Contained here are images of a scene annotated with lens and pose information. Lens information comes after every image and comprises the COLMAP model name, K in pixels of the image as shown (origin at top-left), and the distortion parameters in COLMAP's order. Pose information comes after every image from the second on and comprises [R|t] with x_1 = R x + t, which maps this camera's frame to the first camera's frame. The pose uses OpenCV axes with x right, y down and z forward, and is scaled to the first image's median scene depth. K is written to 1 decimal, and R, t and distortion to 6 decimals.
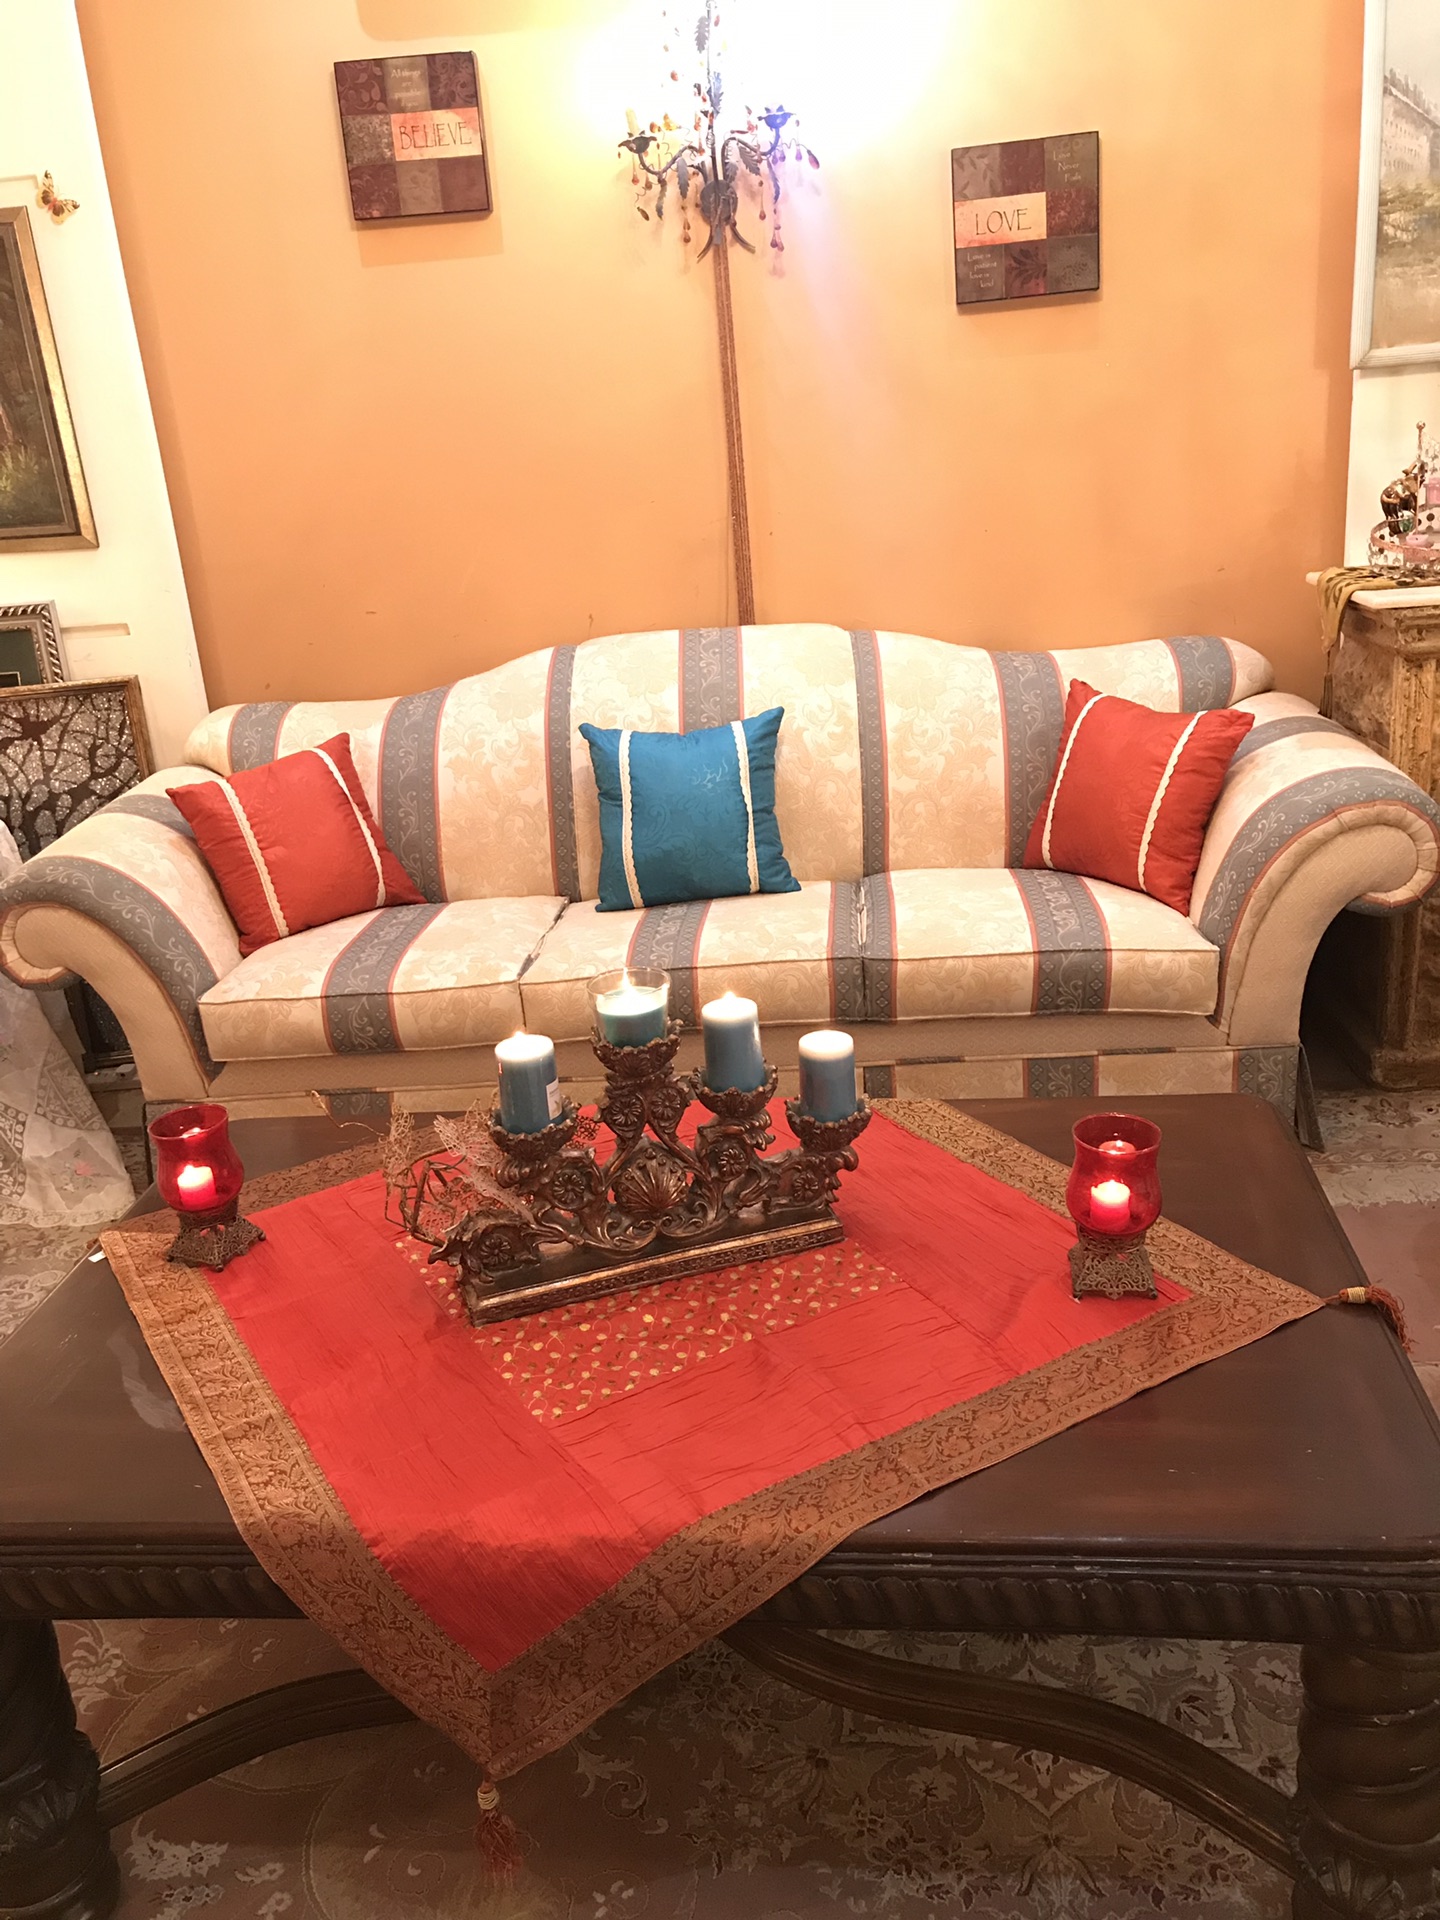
lens RADIAL K [[1563.2, 0, 717.9], [0, 1563.2, 952.3], [0, 0, 1]] dist [0.019682, -0.006437]
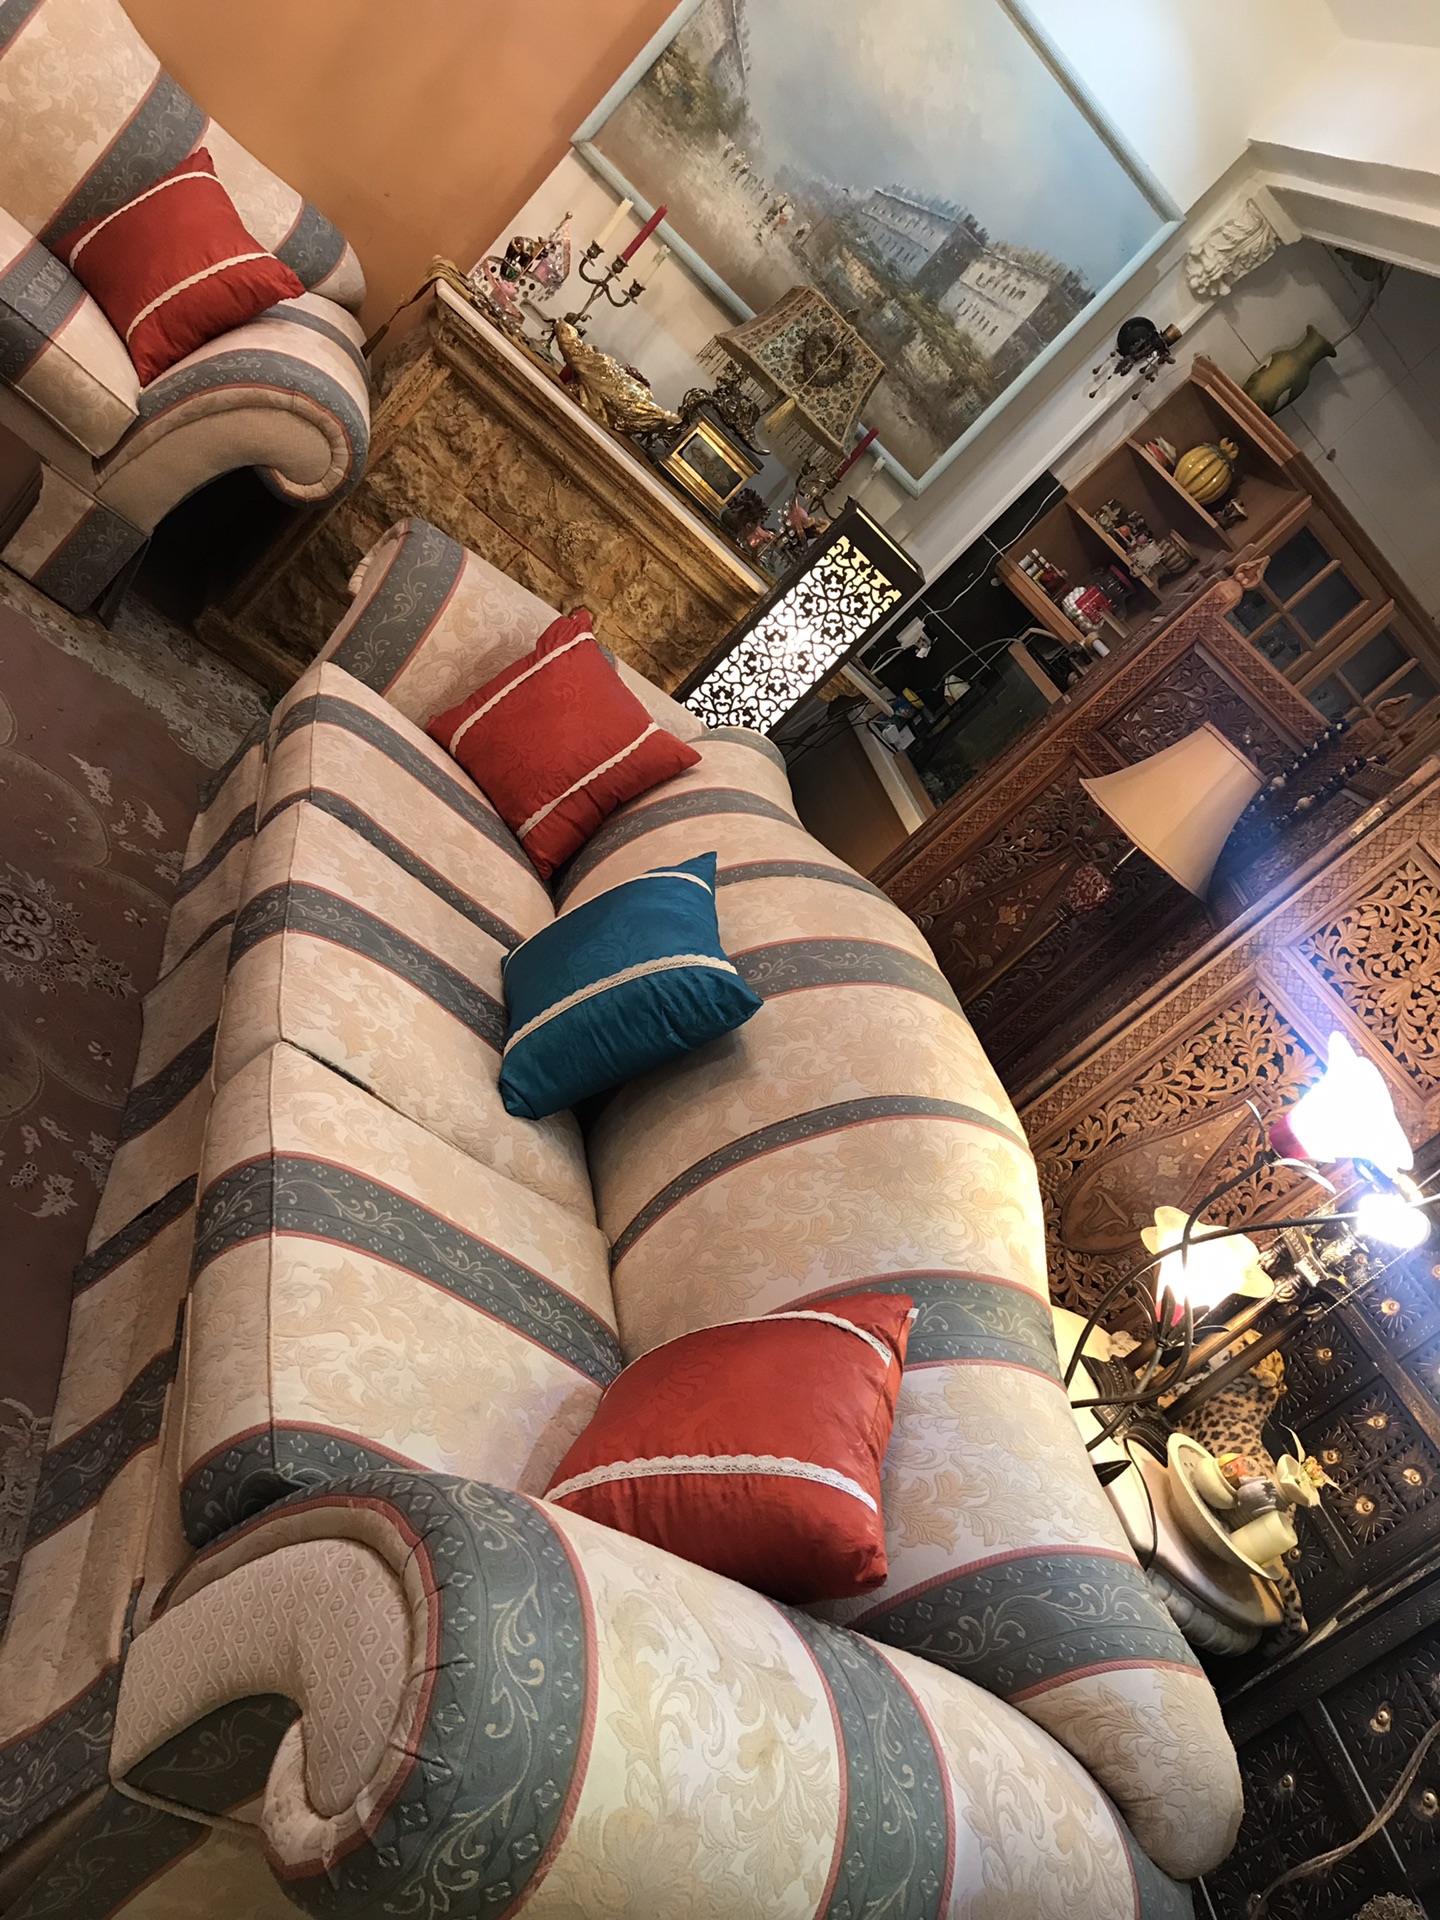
lens RADIAL K [[1570.3, 0, 741.1], [0, 1570.3, 949.1], [0, 0, 1]] dist [0.027247, -0.020519]
pose [[0.614125, 0.523218, 0.590841, 0.103255], [-0.624818, 0.779693, -0.041014, 0.062381], [-0.482133, -0.343980, 0.805745, -0.205645]]
